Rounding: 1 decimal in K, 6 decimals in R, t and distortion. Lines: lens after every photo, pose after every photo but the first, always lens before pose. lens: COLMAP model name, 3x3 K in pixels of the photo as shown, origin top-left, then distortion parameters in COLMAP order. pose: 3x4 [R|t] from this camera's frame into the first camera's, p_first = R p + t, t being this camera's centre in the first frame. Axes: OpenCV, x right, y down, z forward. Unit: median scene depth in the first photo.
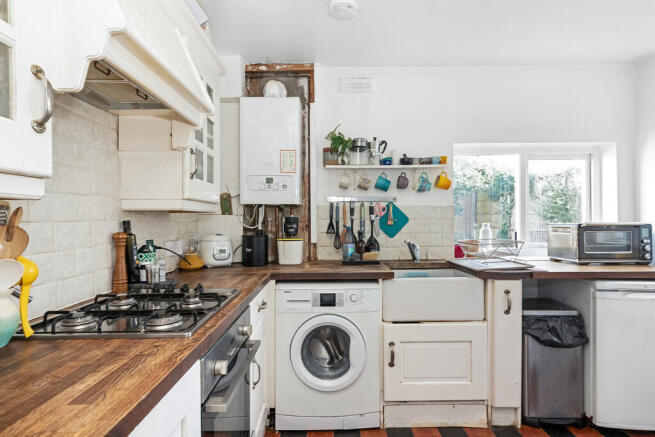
lens RADIAL K [[348.5, 0, 327.3], [0, 348.5, 215.9], [0, 0, 1]] dist [0.018327, 0.000824]
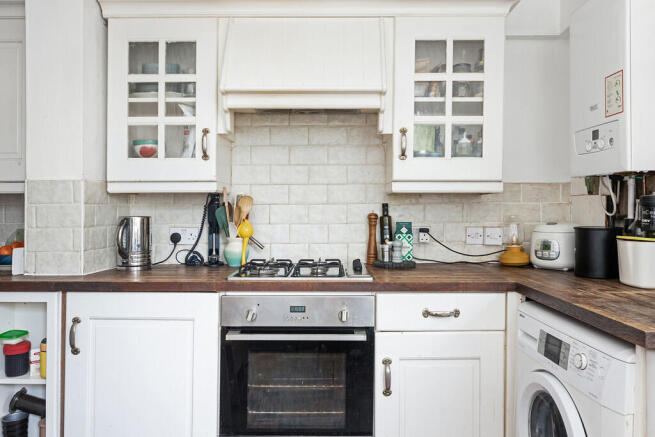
lens RADIAL K [[454.7, 0, 332.6], [0, 454.7, 215.6], [0, 0, 1]] dist [-0.006682, 0.005356]
pose [[-0.019589, 0.016747, -0.999668, 0.583042], [0.009345, 0.999819, 0.016566, 0.017276], [0.999764, -0.009017, -0.019742, 0.558053]]
